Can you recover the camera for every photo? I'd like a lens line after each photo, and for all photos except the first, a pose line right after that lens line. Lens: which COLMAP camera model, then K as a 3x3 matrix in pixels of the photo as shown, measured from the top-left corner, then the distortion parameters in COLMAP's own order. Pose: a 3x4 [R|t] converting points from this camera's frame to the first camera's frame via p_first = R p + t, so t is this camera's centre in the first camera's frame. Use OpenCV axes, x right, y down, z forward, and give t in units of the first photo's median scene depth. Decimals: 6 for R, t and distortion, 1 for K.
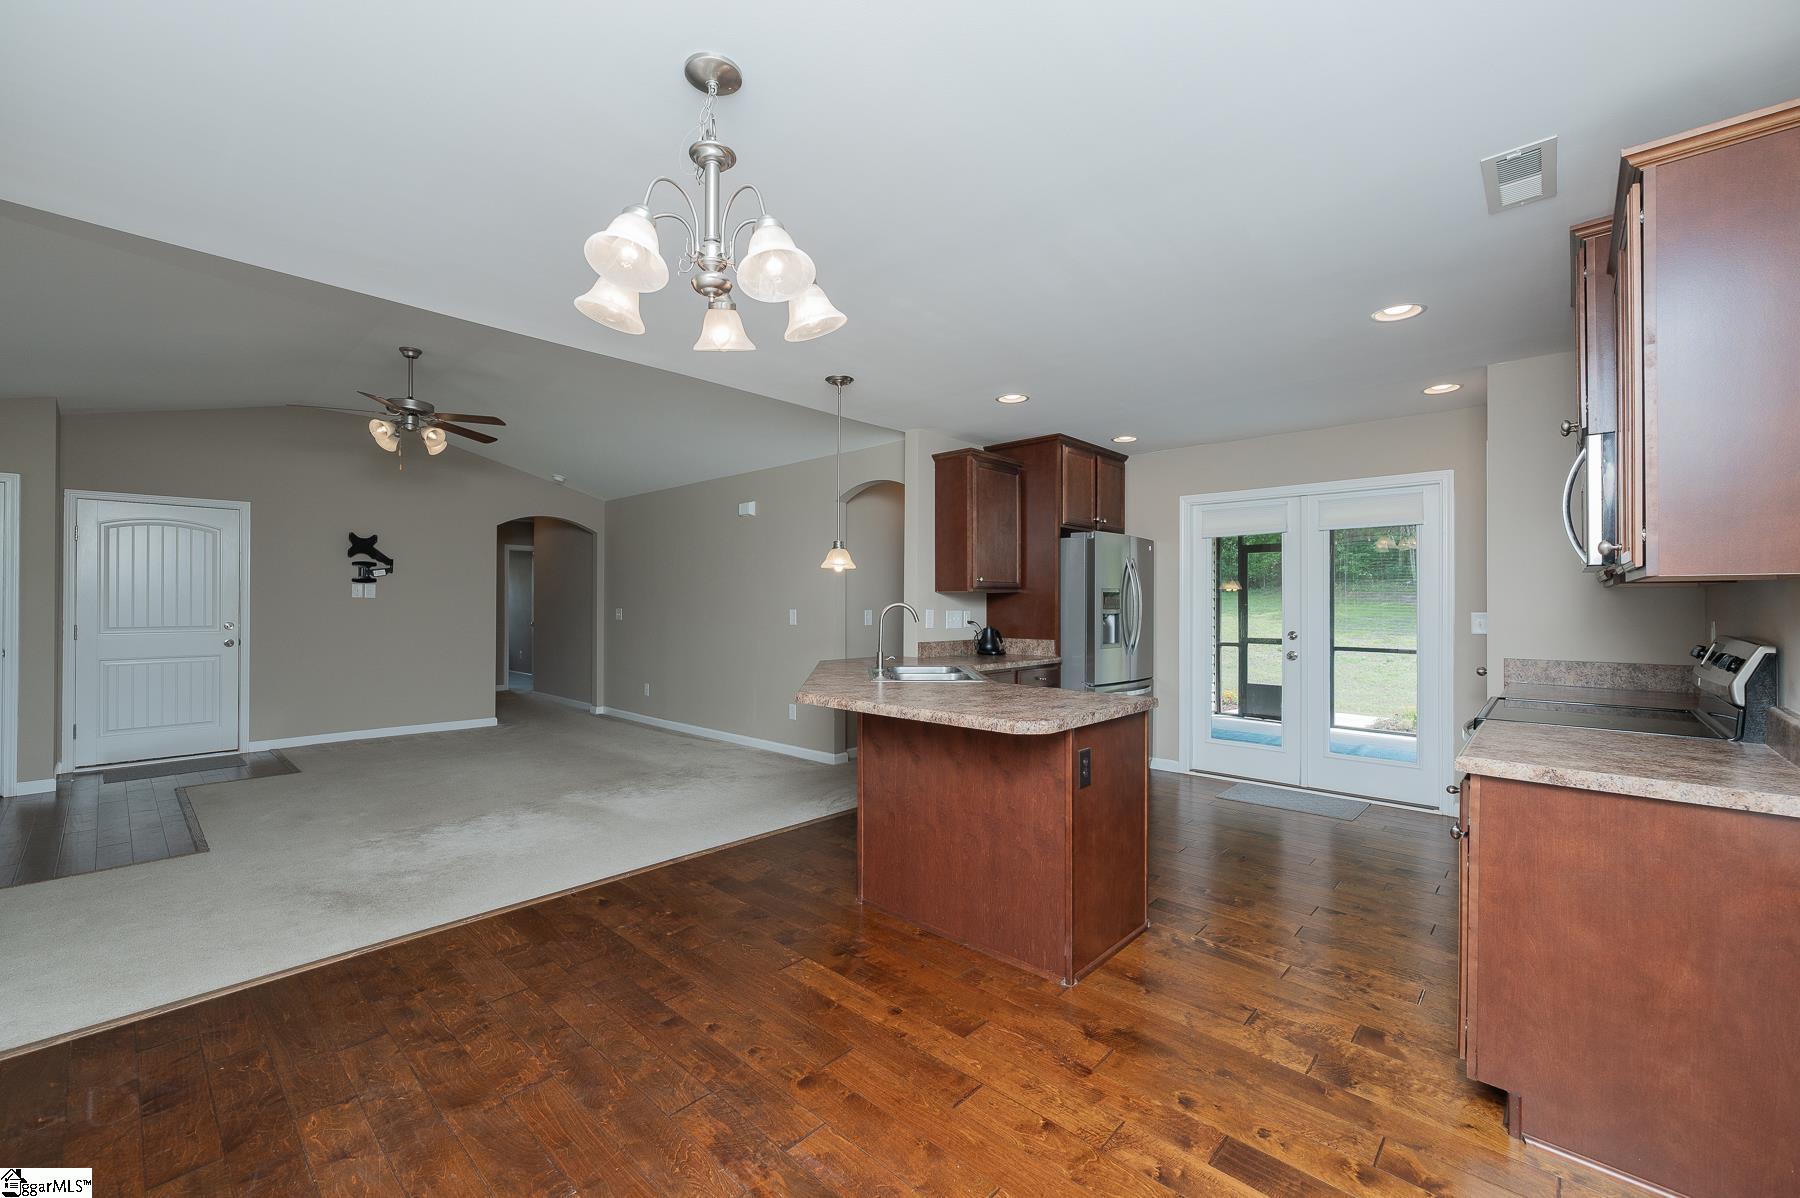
lens RADIAL K [[717.9, 0, 879.0], [0, 717.9, 598.8], [0, 0, 1]] dist [0.002832, -0.000045]
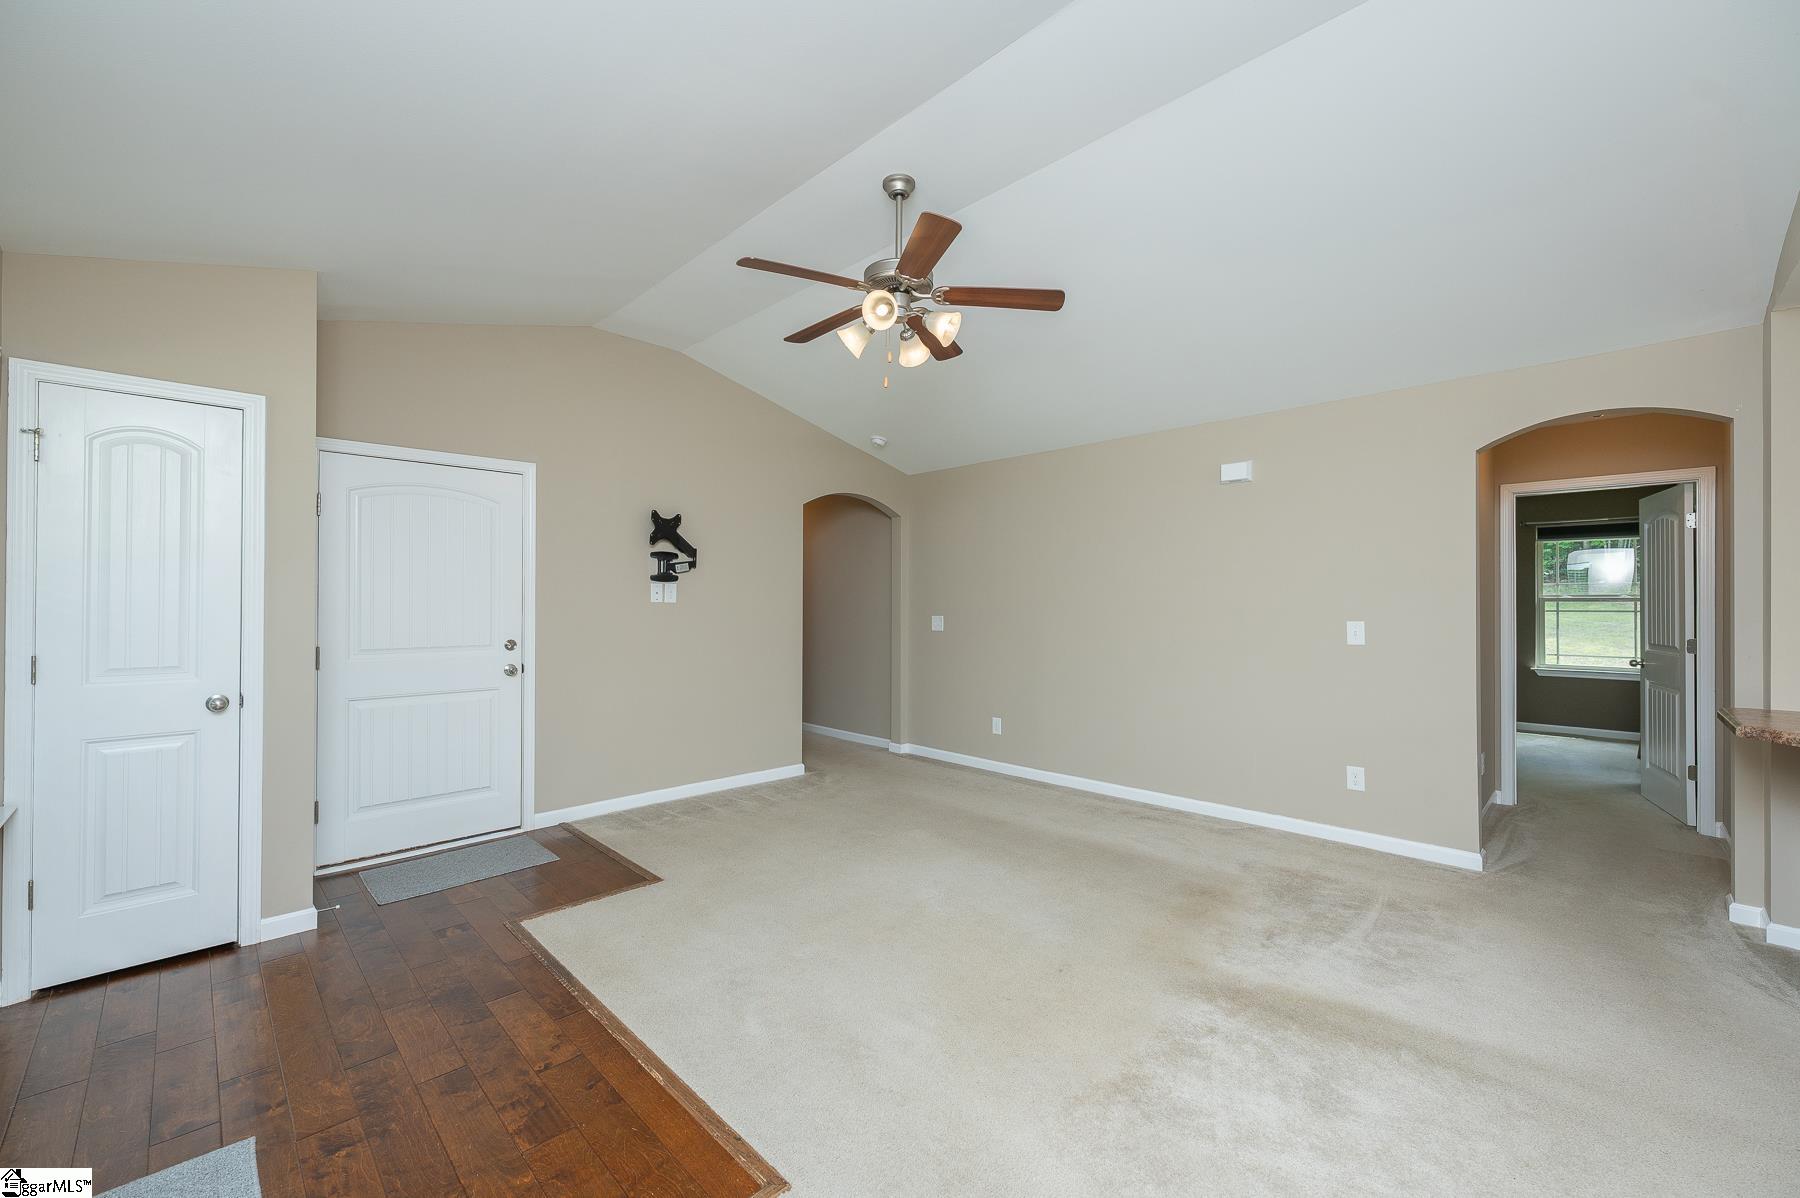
lens RADIAL K [[717.9, 0, 899.8], [0, 717.9, 597.5], [0, 0, 1]] dist [0.002832, -0.000045]
pose [[0.999459, -0.000267, -0.032892, -0.607032], [0.000215, 0.999999, -0.001589, -0.007414], [0.032892, 0.001581, 0.999458, 0.396389]]
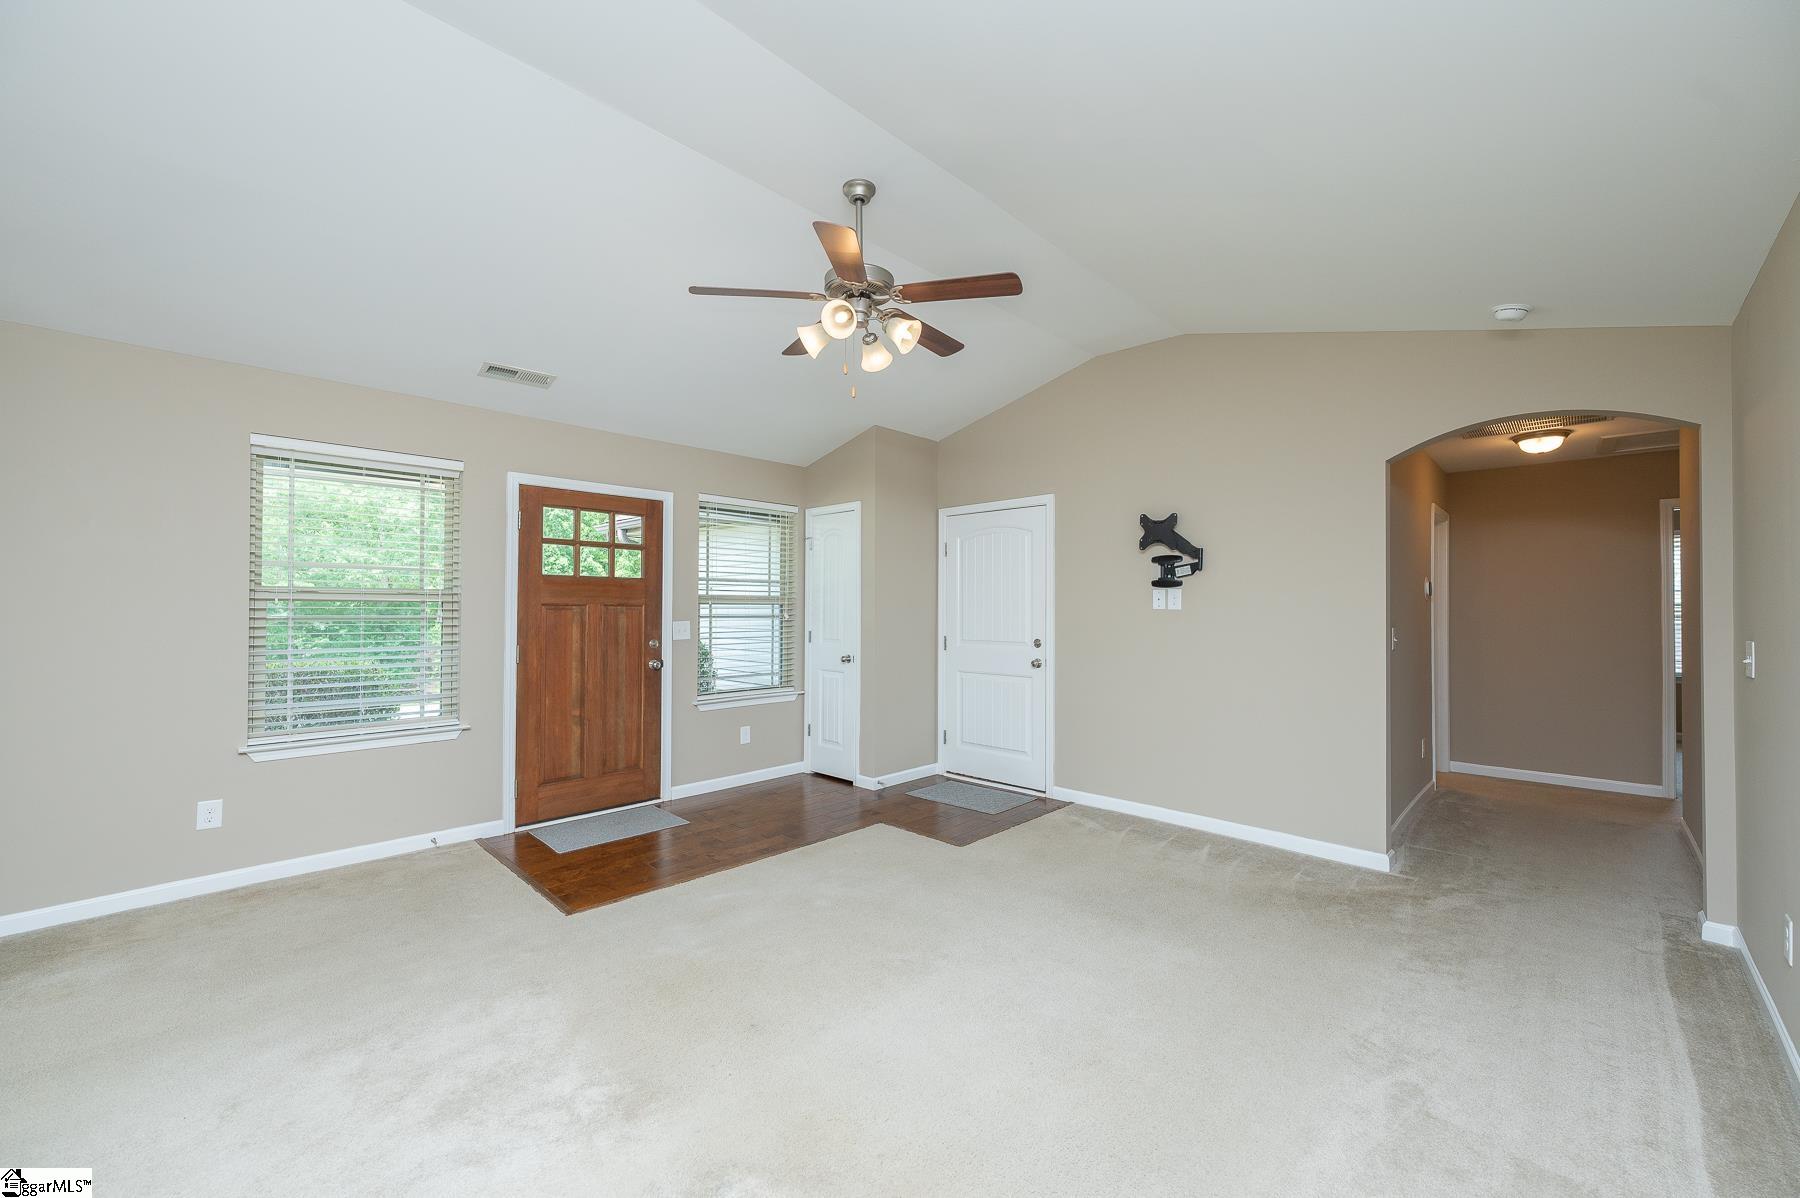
lens RADIAL K [[717.9, 0, 901.3], [0, 717.9, 602.0], [0, 0, 1]] dist [0.002832, -0.000045]
pose [[-0.016926, -0.009931, -0.999807, -0.064715], [0.001528, 0.999949, -0.009959, -0.003355], [0.999856, -0.001697, -0.016910, 1.008564]]
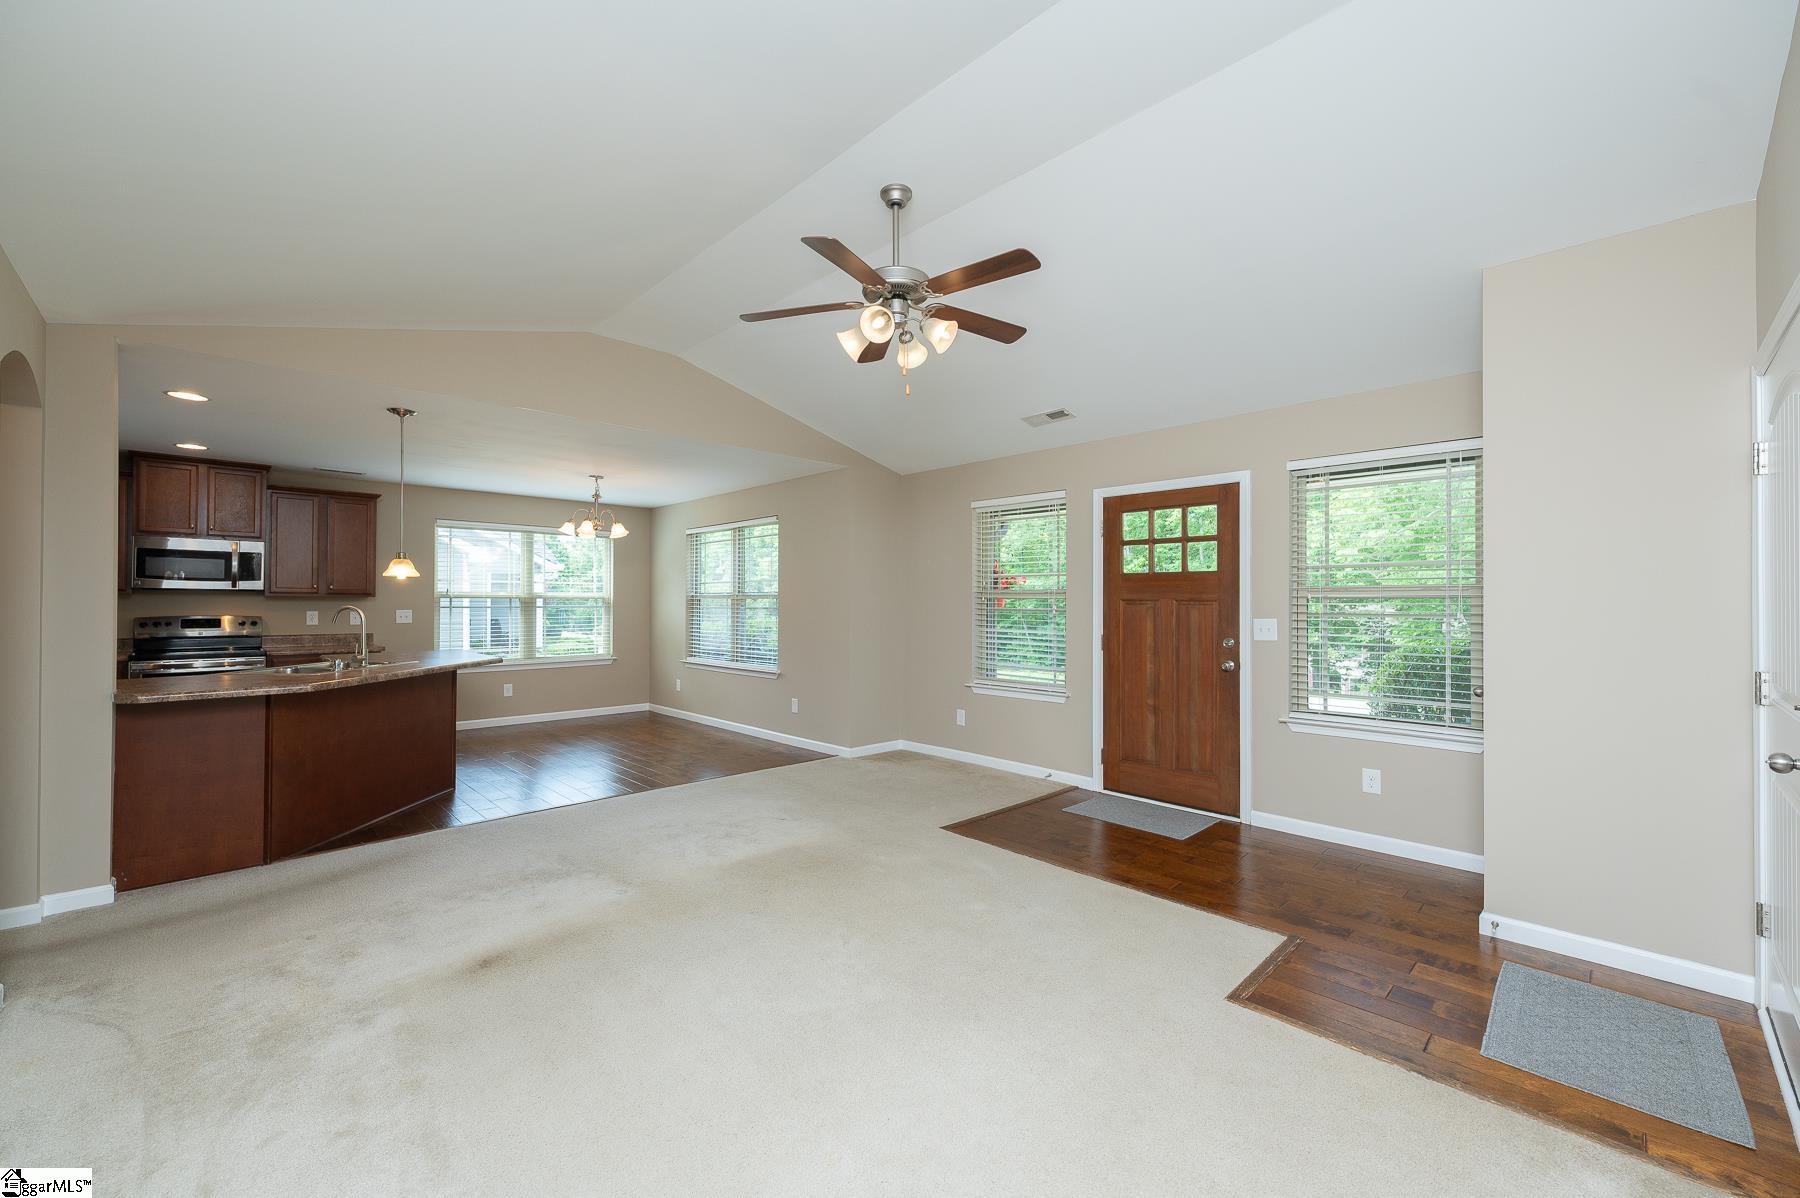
lens RADIAL K [[717.9, 0, 901.5], [0, 717.9, 595.9], [0, 0, 1]] dist [0.002832, -0.000045]
pose [[-0.999022, -0.005691, 0.043848, -0.665107], [-0.006343, 0.999871, -0.014746, 0.001304], [-0.043758, -0.015010, -0.998929, 1.548658]]
